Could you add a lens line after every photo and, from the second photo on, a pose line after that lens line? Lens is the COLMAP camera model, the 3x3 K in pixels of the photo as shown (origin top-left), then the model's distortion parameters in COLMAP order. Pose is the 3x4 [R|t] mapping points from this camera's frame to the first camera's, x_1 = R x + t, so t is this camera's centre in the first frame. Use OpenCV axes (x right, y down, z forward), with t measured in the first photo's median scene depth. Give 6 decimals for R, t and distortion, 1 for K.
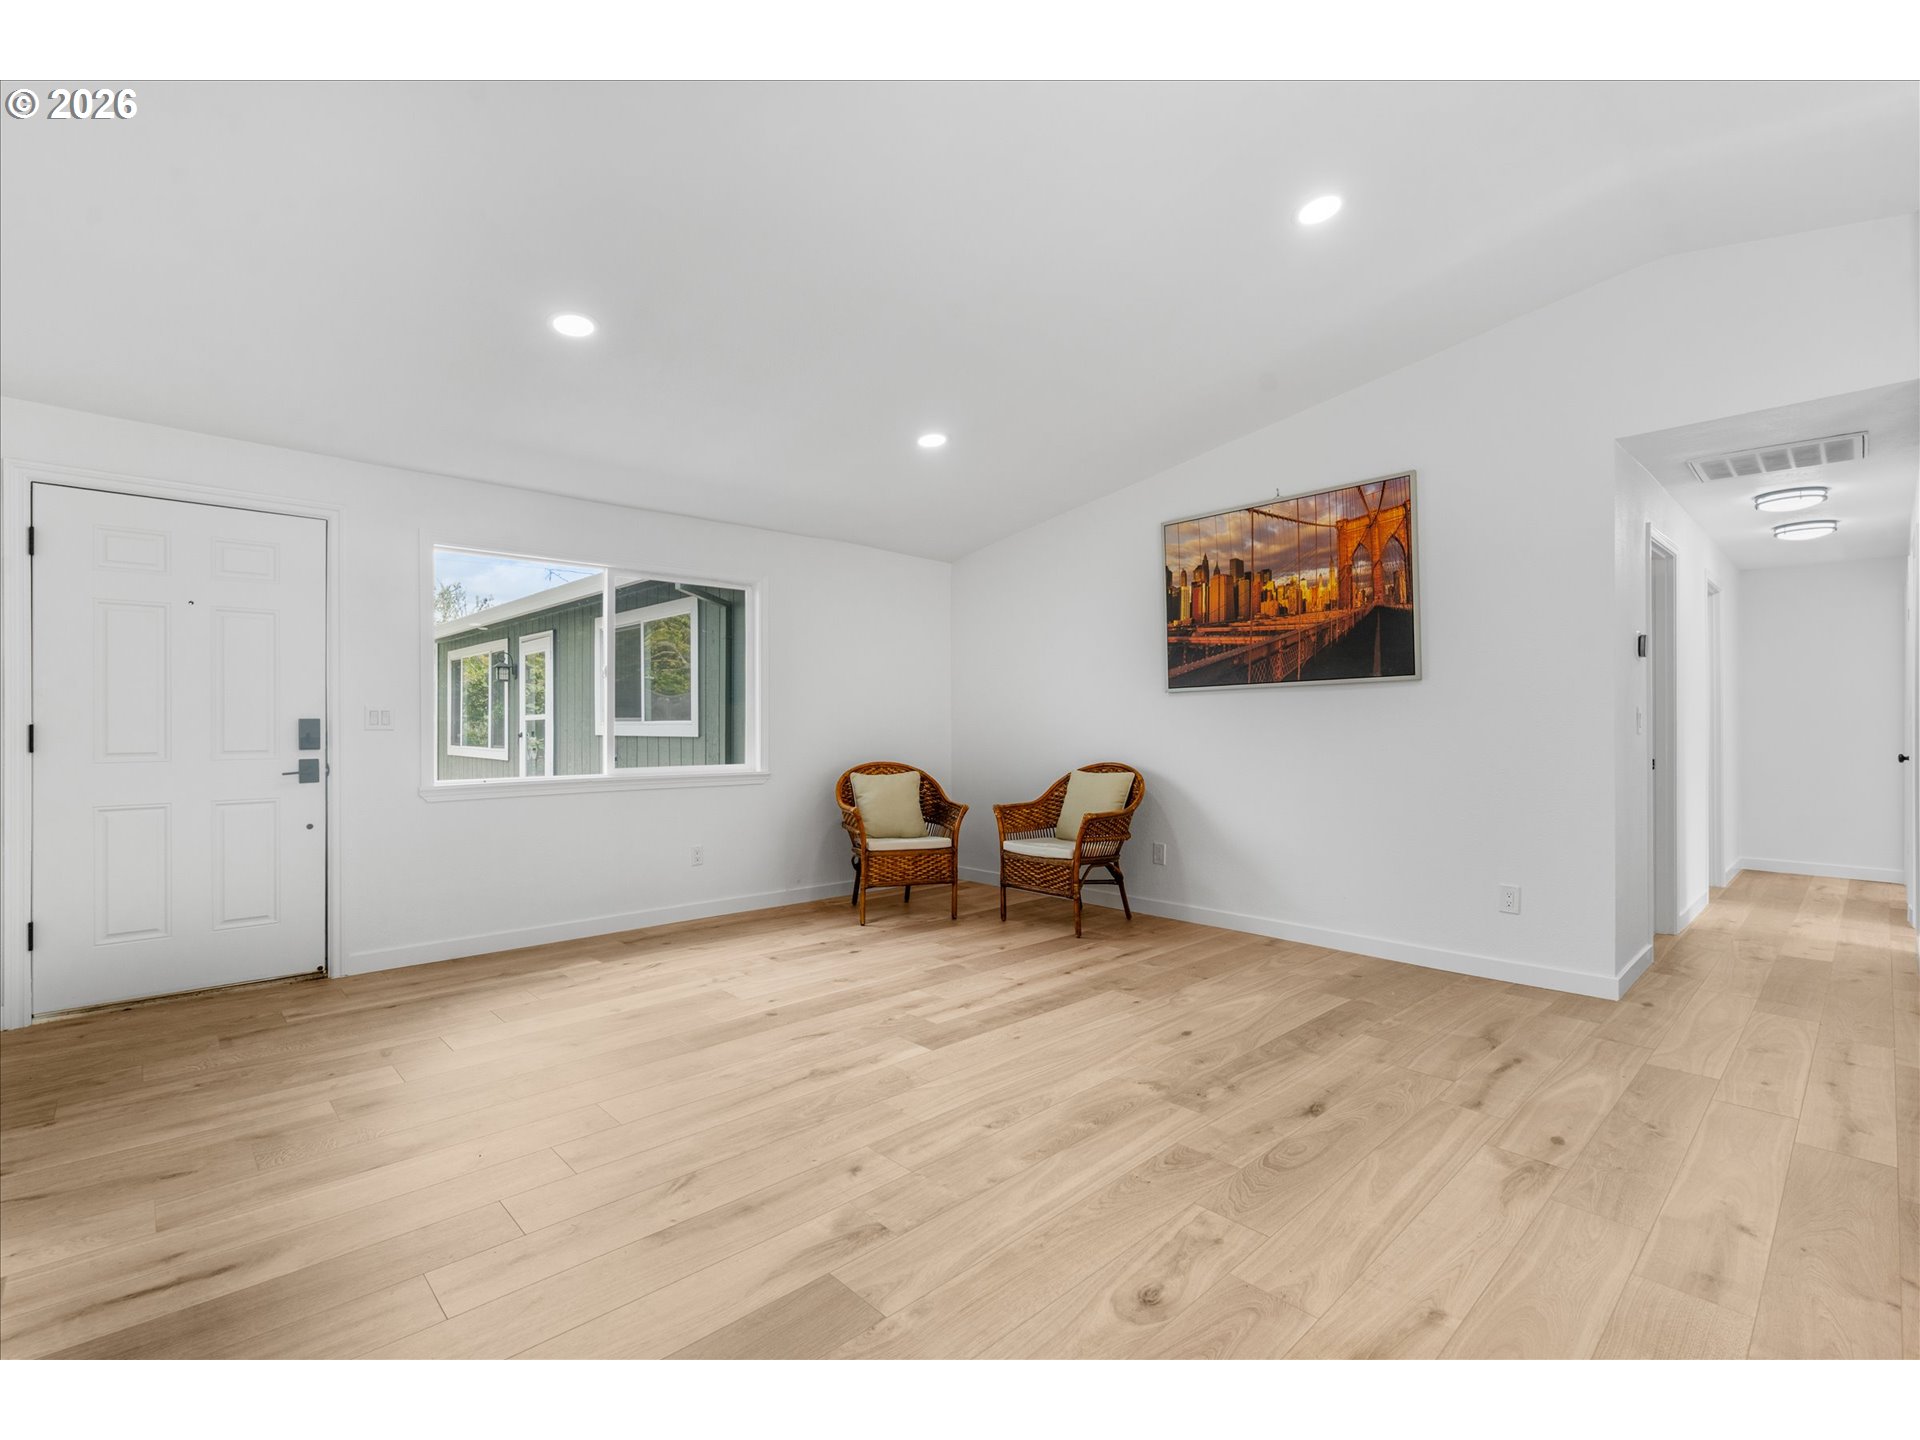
lens RADIAL K [[869.2, 0, 947.8], [0, 869.2, 734.3], [0, 0, 1]] dist [-0.007136, 0.001957]
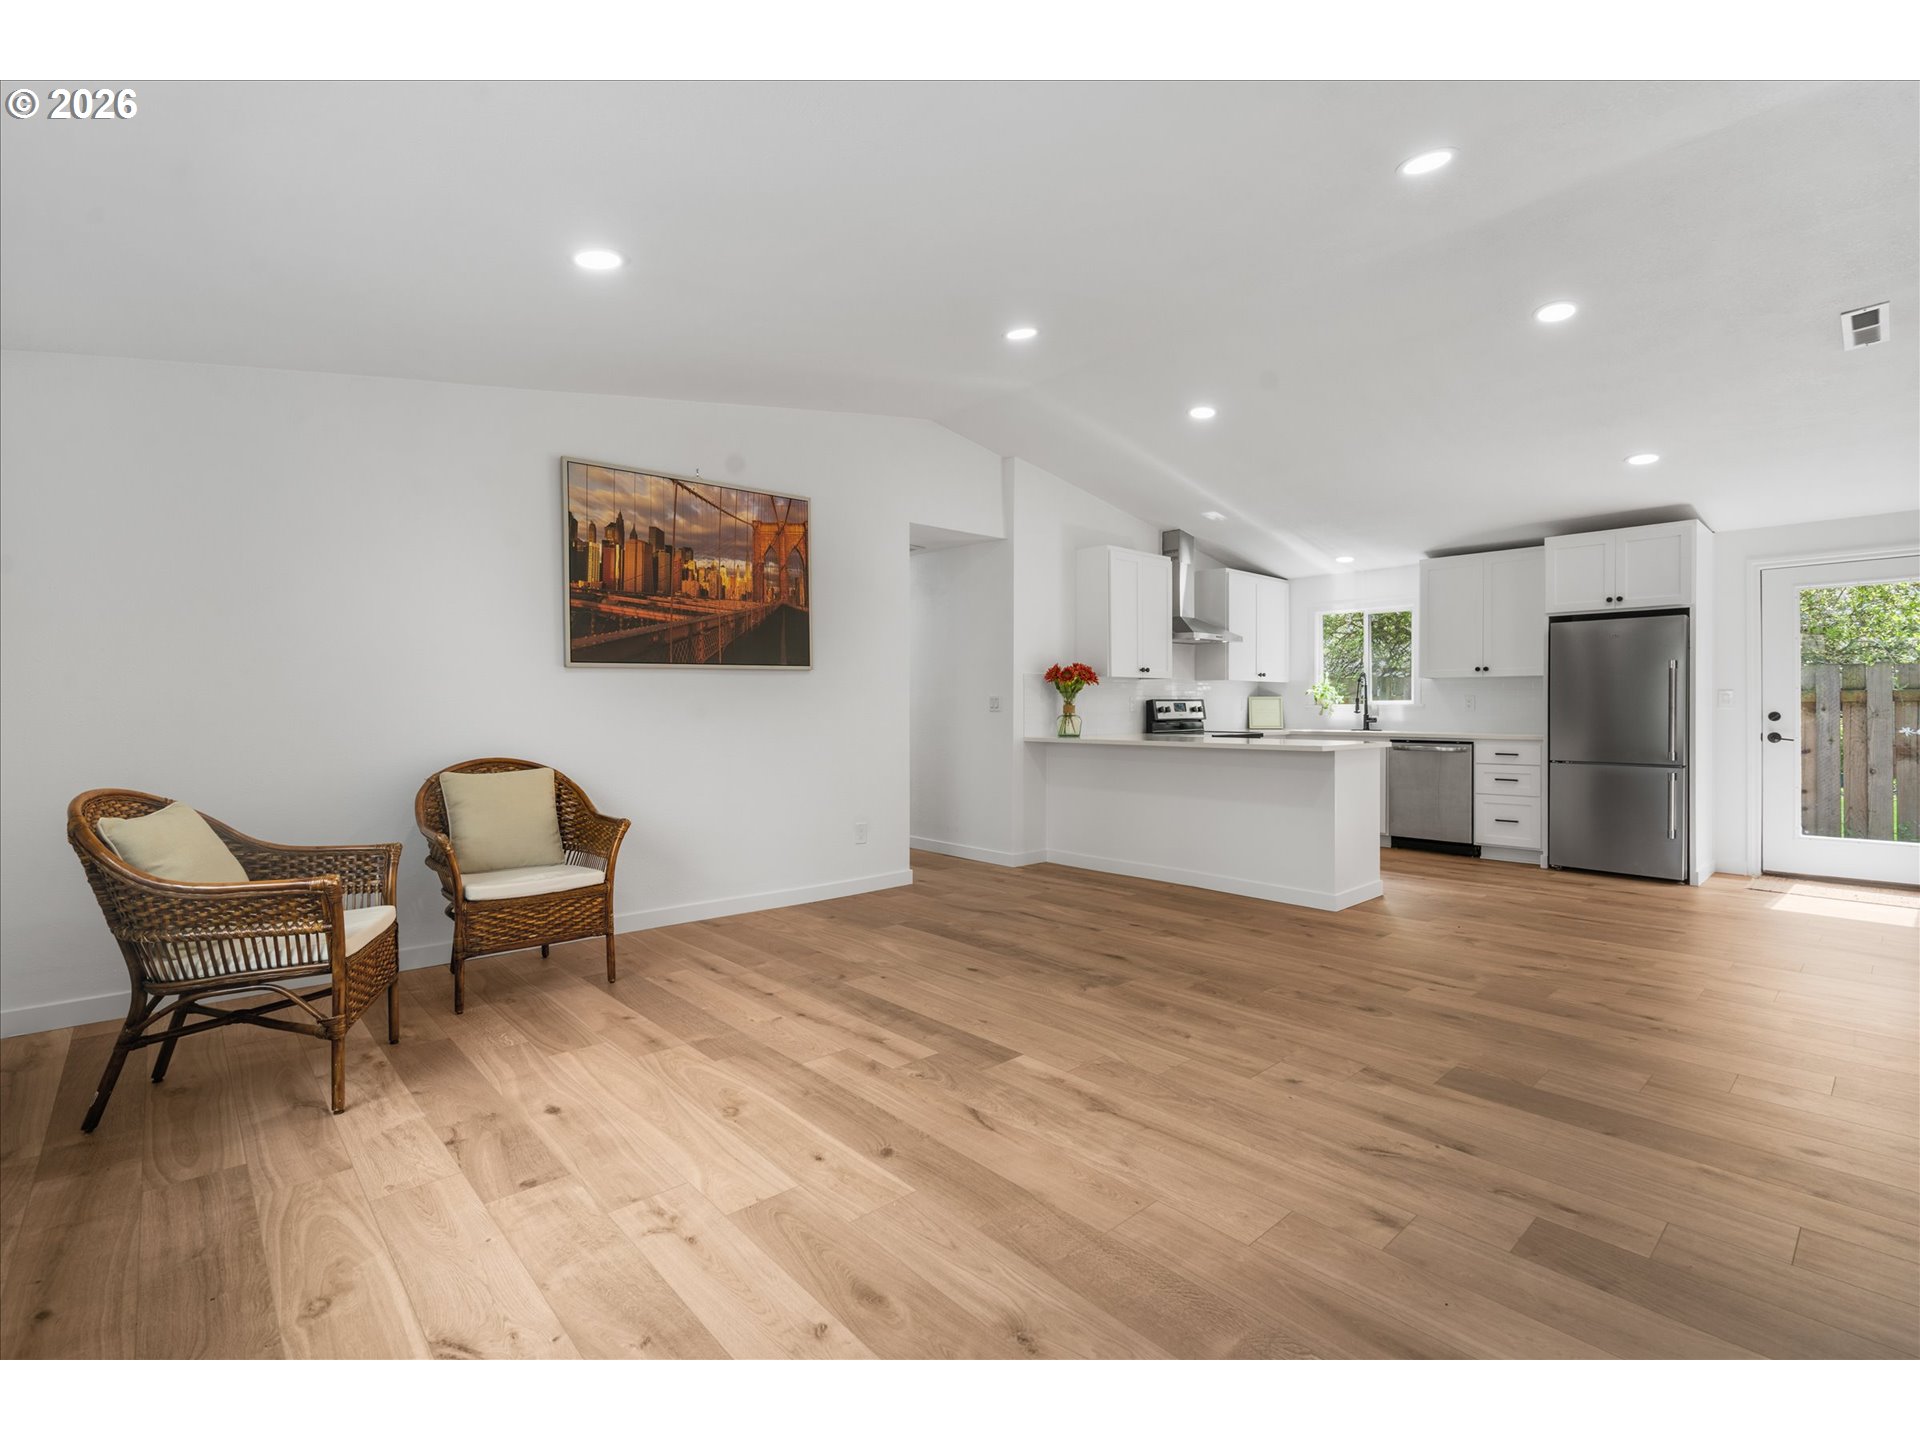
lens RADIAL K [[869.2, 0, 977.0], [0, 869.2, 713.9], [0, 0, 1]] dist [-0.007136, 0.001957]
pose [[0.017778, -0.004339, 0.999833, -0.683196], [0.013288, 0.999903, 0.004103, -0.002574], [-0.999754, 0.013212, 0.017834, 0.744707]]
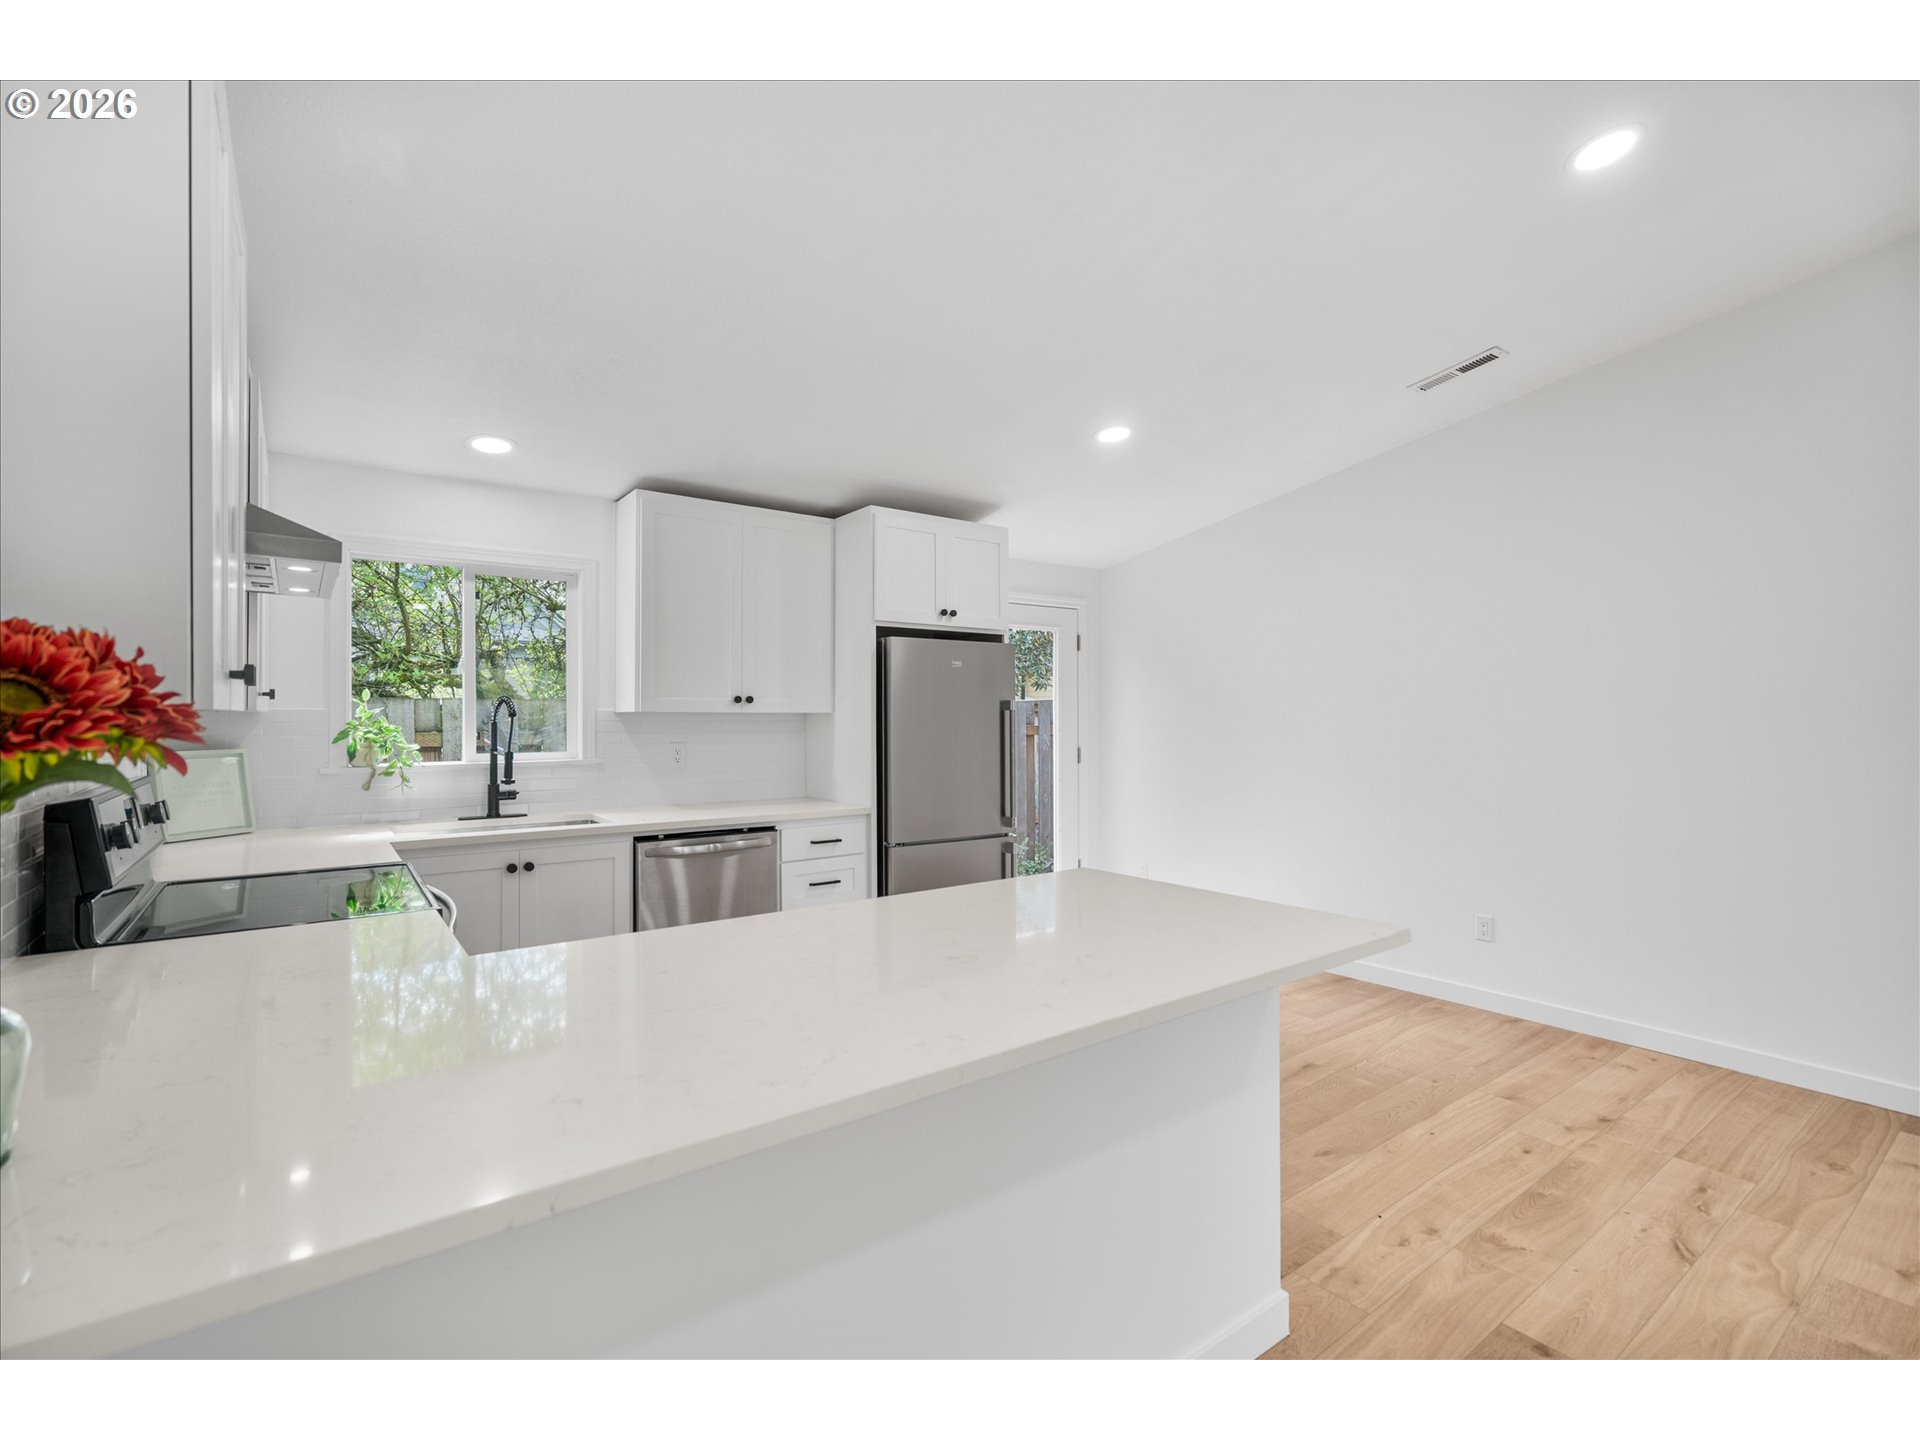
lens RADIAL K [[869.2, 0, 947.2], [0, 869.2, 711.3], [0, 0, 1]] dist [-0.007136, 0.001957]
pose [[-0.991017, 0.004965, 0.133647, 0.590075], [0.005475, 0.999979, 0.003451, -0.055864], [-0.133627, 0.004152, -0.991023, 0.760878]]
